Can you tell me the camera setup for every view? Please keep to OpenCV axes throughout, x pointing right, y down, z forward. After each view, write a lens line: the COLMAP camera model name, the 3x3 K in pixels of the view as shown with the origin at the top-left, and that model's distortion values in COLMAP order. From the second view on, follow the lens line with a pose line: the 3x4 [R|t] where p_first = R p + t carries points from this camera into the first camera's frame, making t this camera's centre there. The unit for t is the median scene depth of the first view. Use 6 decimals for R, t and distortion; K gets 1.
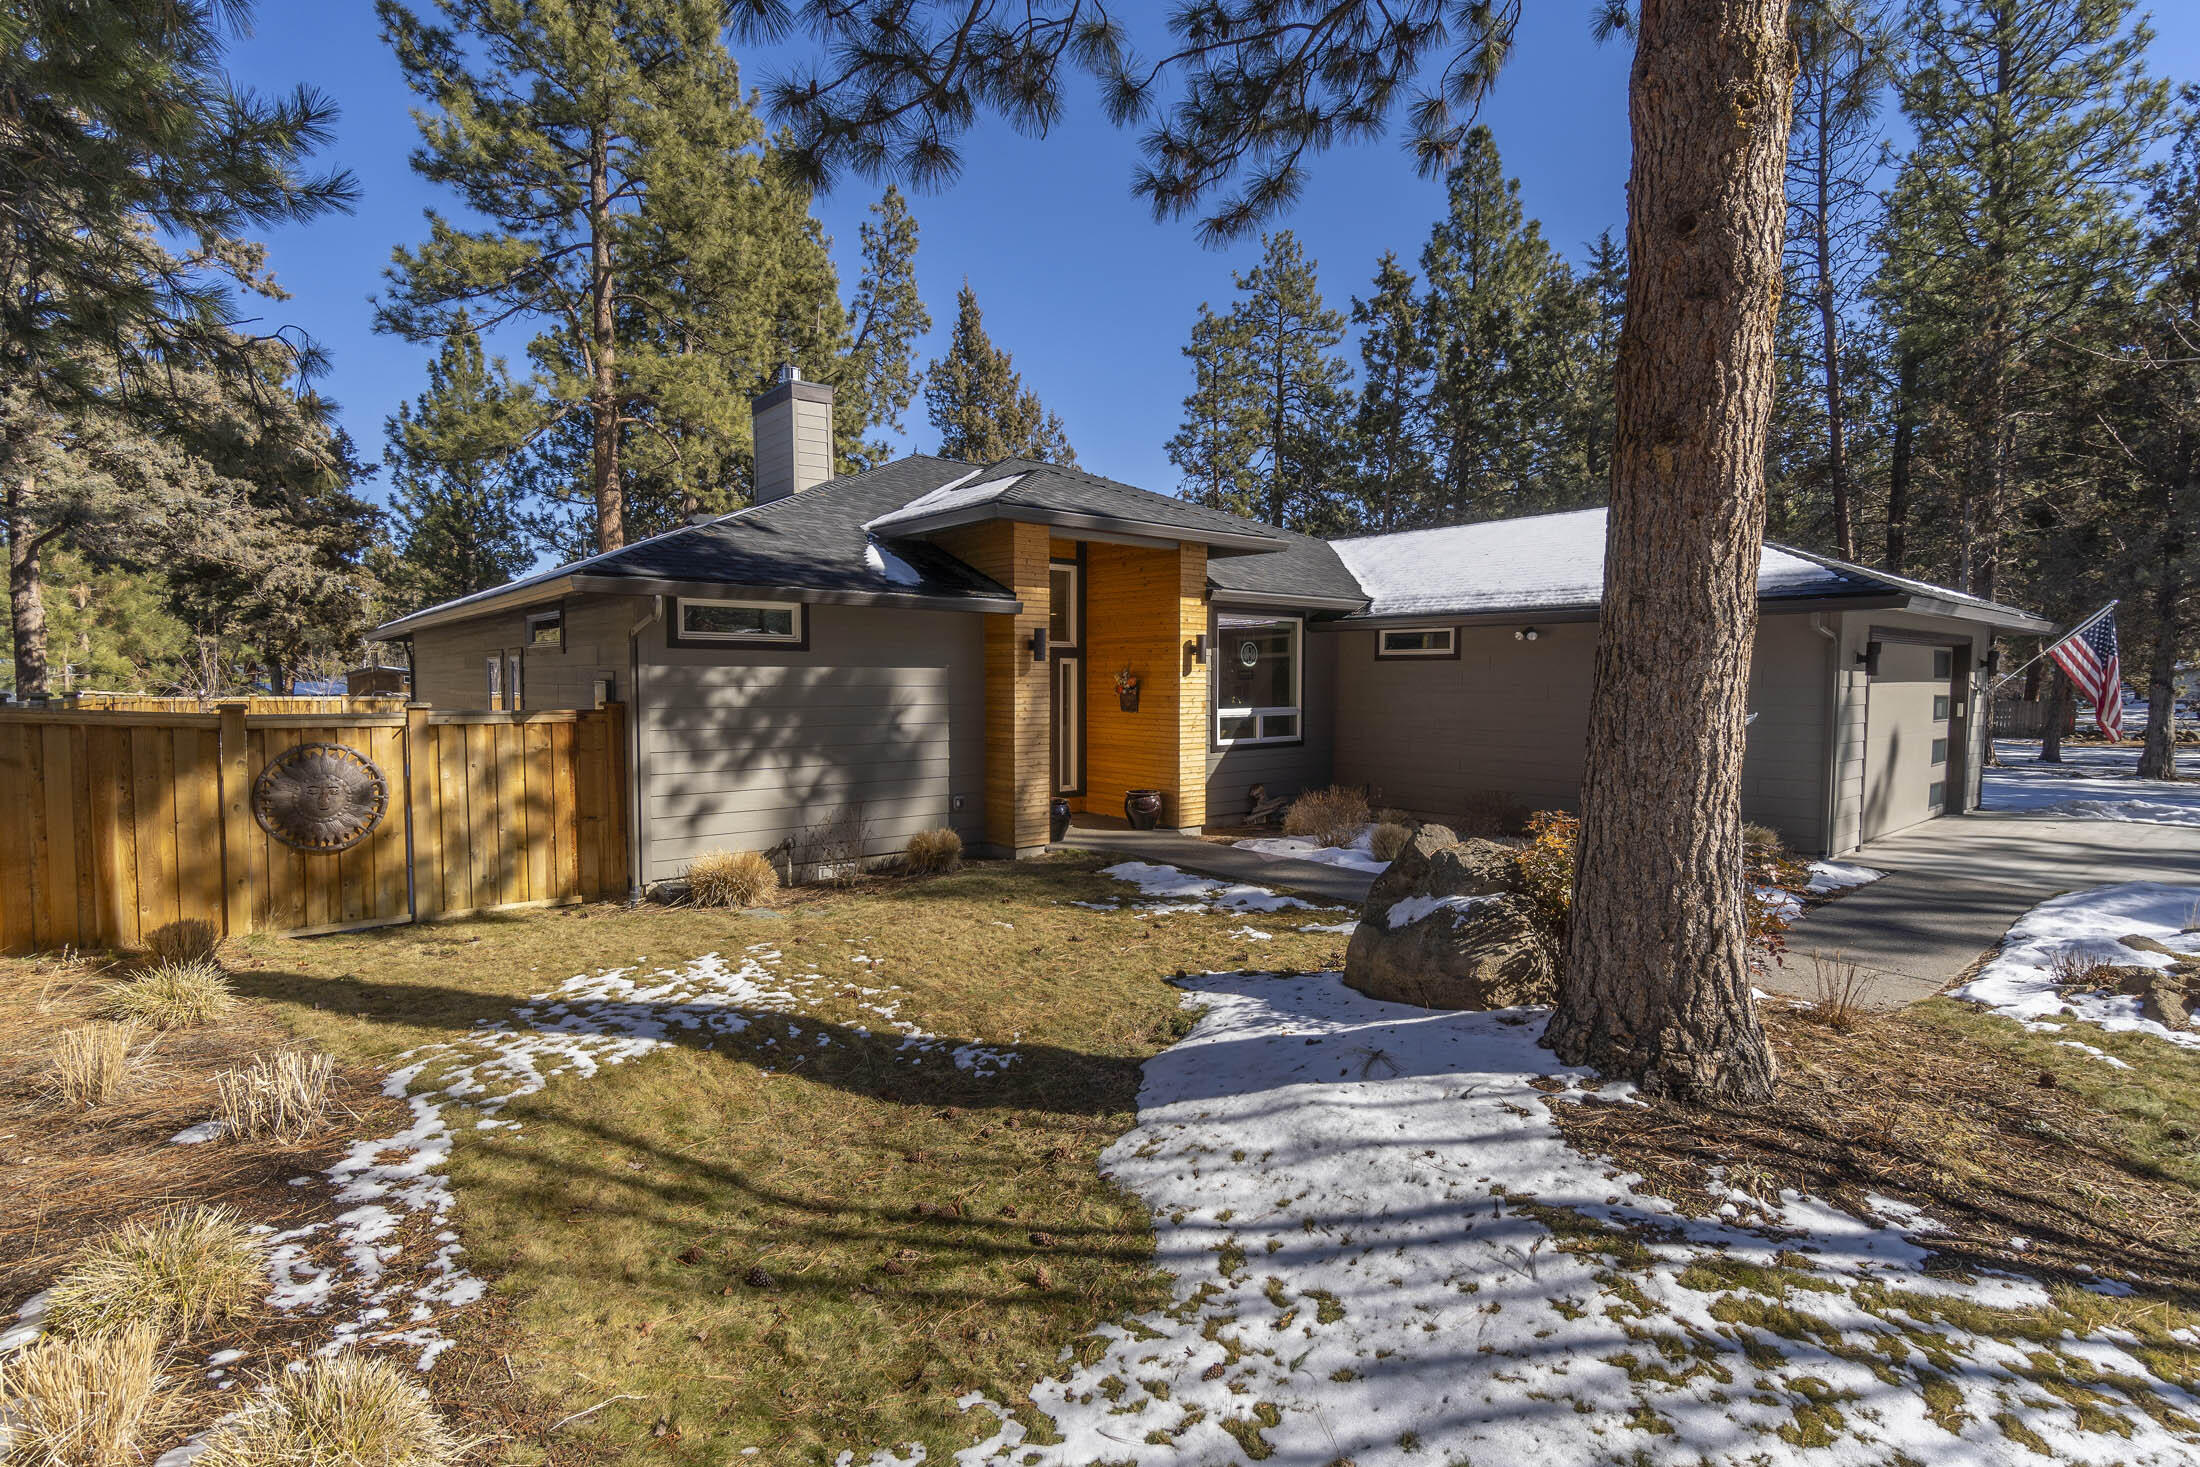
lens RADIAL K [[1045.4, 0, 1088.9], [0, 1045.4, 741.6], [0, 0, 1]] dist [0.000675, 0.000701]
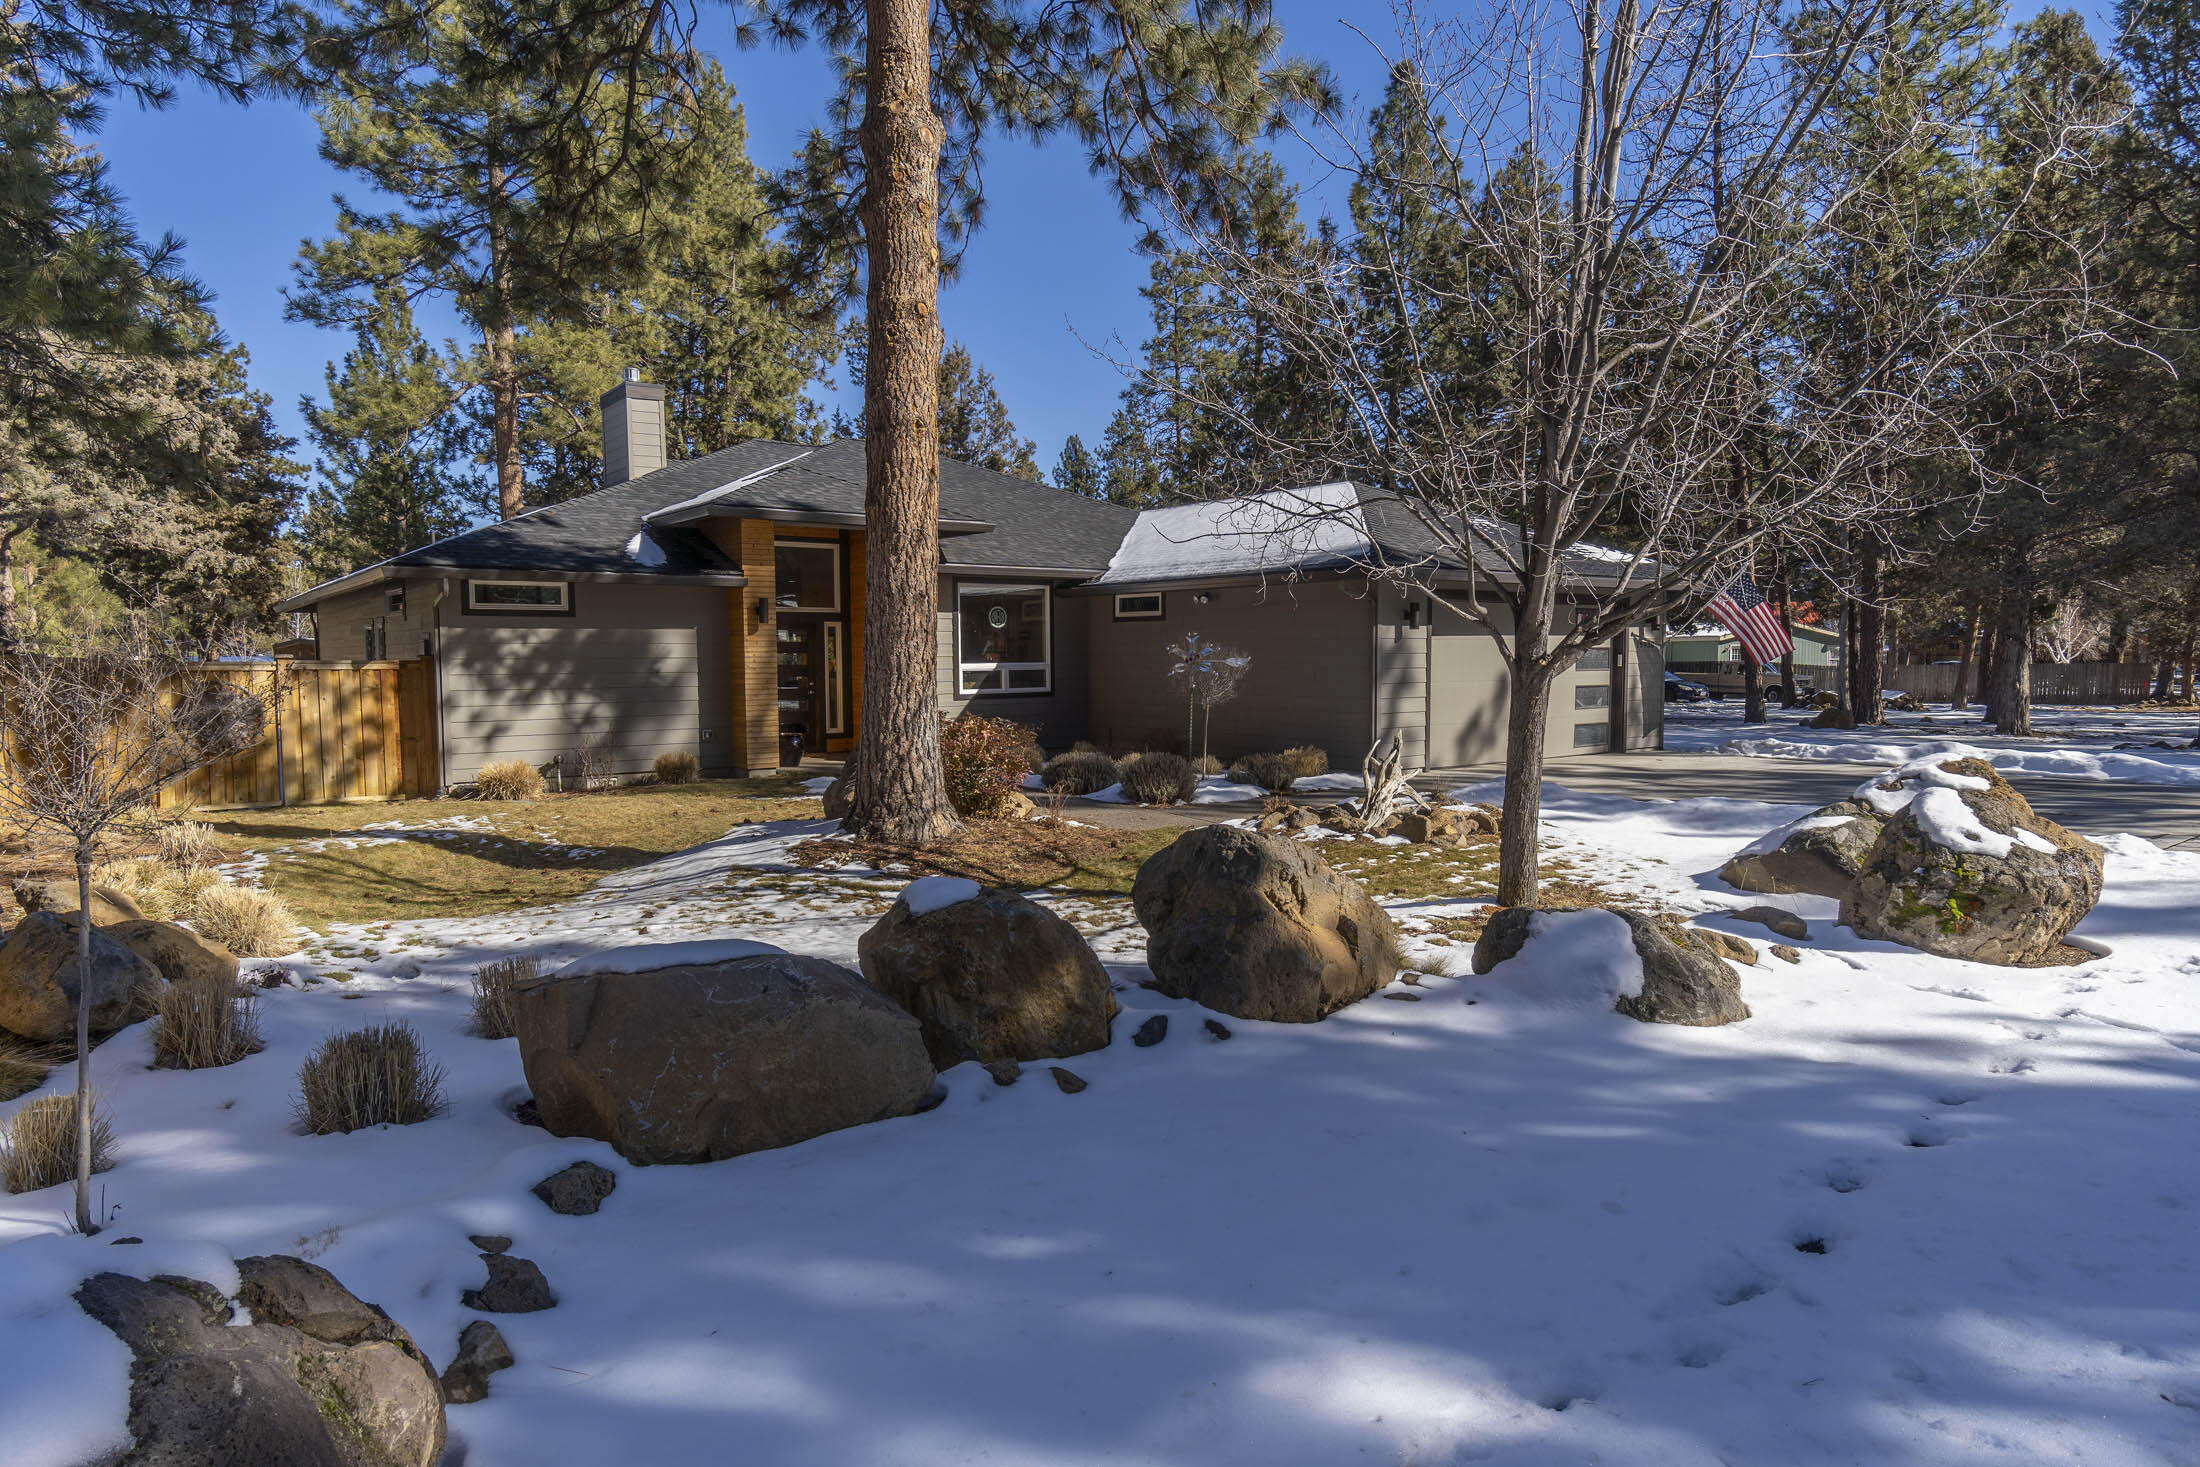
lens RADIAL K [[1257.9, 0, 1089.3], [0, 1257.9, 744.6], [0, 0, 1]] dist [0.001937, 0.003068]
pose [[0.998620, -0.003292, -0.052412, 0.330637], [0.004045, 0.999890, 0.014269, 0.039536], [0.052359, -0.014461, 0.998524, -0.403433]]
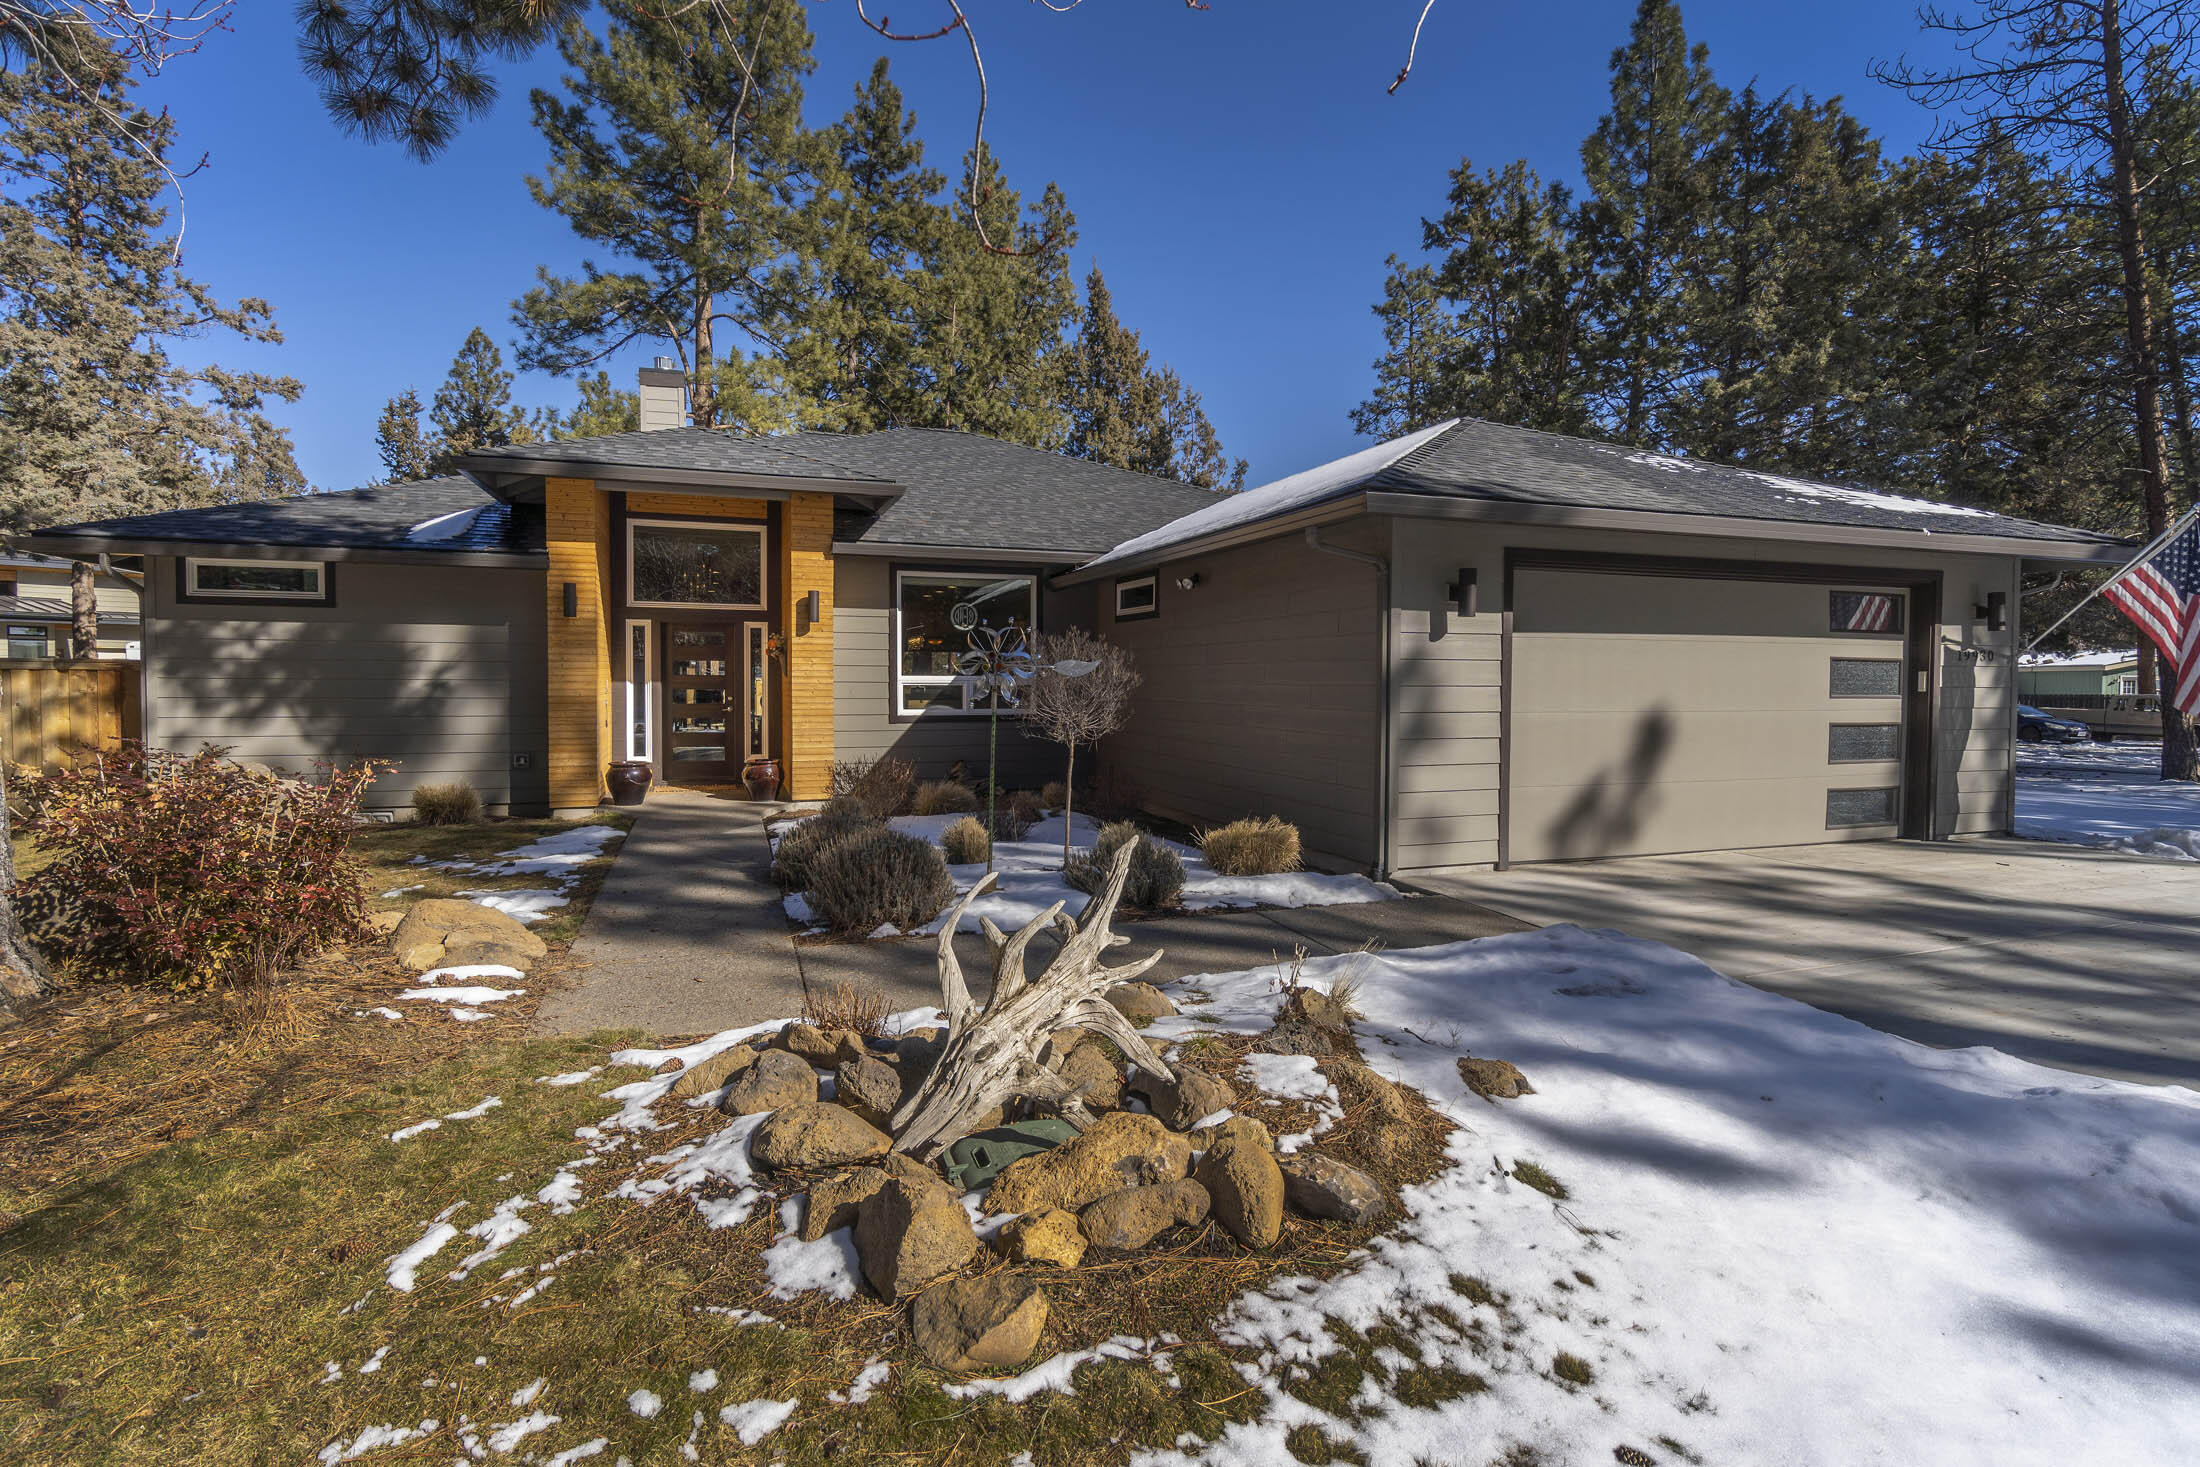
lens RADIAL K [[1045.4, 0, 1082.9], [0, 1045.4, 722.7], [0, 0, 1]] dist [0.000675, 0.000701]
pose [[0.937625, 0.017101, -0.347228, 0.567739], [-0.022885, 0.999659, -0.012564, 0.016680], [0.346895, 0.019727, 0.937697, 0.193859]]
